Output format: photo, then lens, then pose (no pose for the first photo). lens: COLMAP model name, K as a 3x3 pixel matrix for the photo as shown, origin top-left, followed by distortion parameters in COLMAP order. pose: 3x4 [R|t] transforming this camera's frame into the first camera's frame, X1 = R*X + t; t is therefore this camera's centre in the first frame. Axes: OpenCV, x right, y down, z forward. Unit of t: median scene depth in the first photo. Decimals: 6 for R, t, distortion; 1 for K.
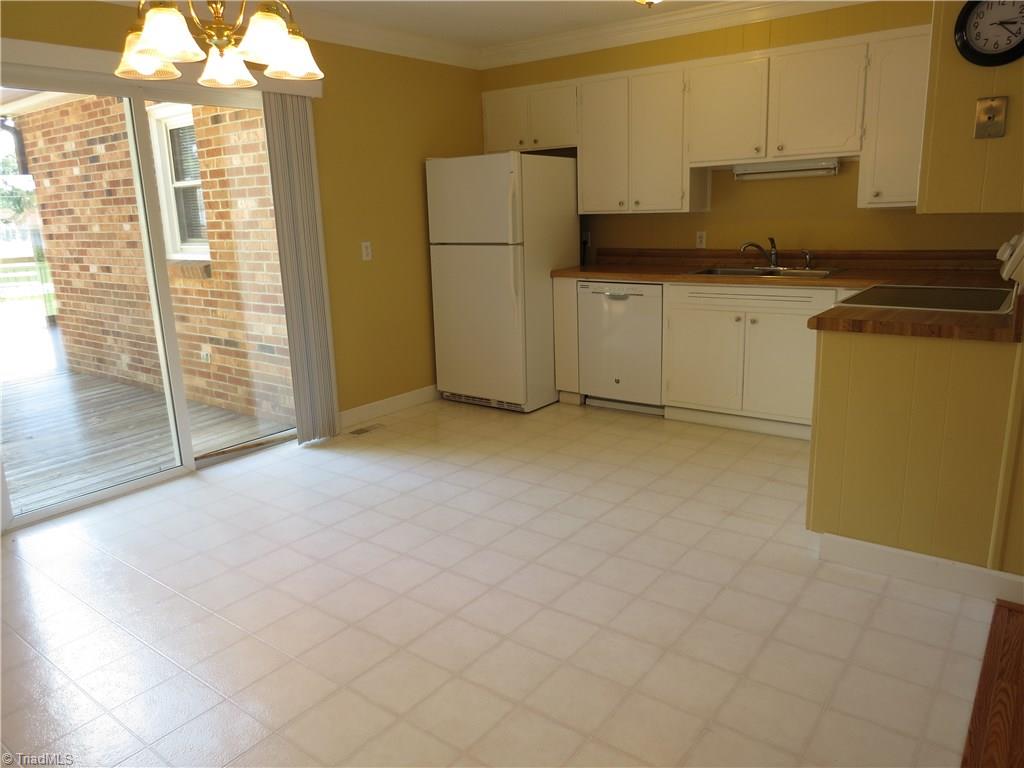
lens RADIAL K [[732.5, 0, 512.0], [0, 732.5, 384.5], [0, 0, 1]] dist [-0.012893, -0.002438]
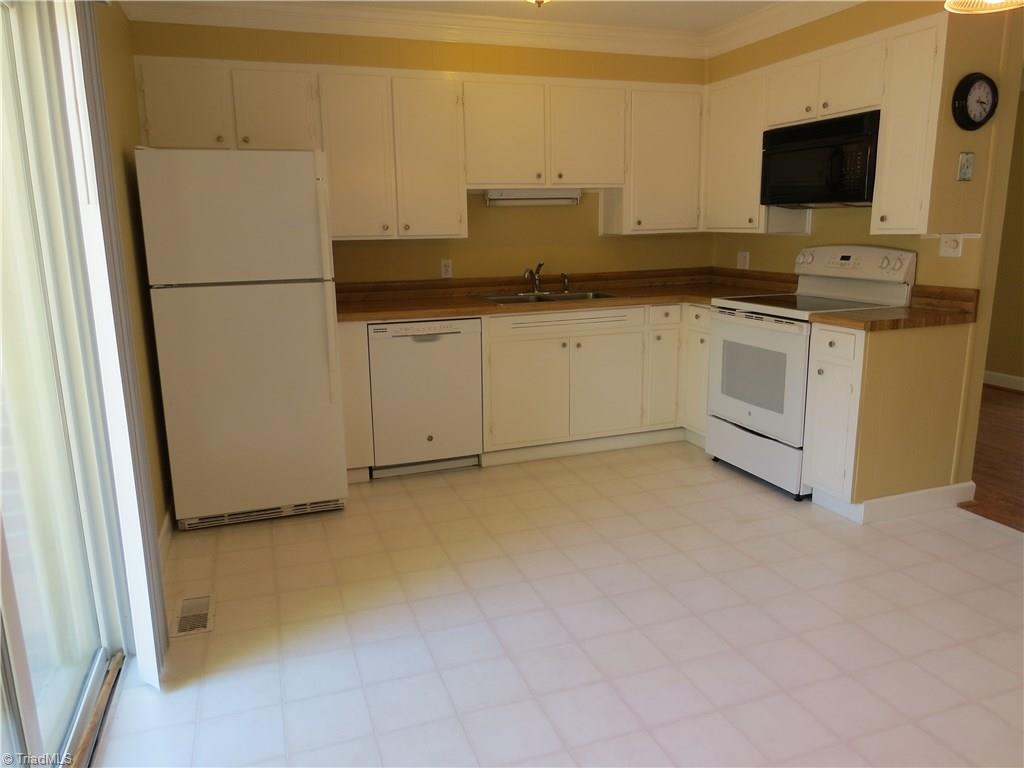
lens RADIAL K [[732.5, 0, 512.5], [0, 732.5, 380.1], [0, 0, 1]] dist [-0.012893, -0.002438]
pose [[0.547856, -0.148763, 0.823240, -0.496658], [0.193928, 0.979841, 0.048005, -0.094137], [-0.813785, 0.133349, 0.565660, 0.457573]]
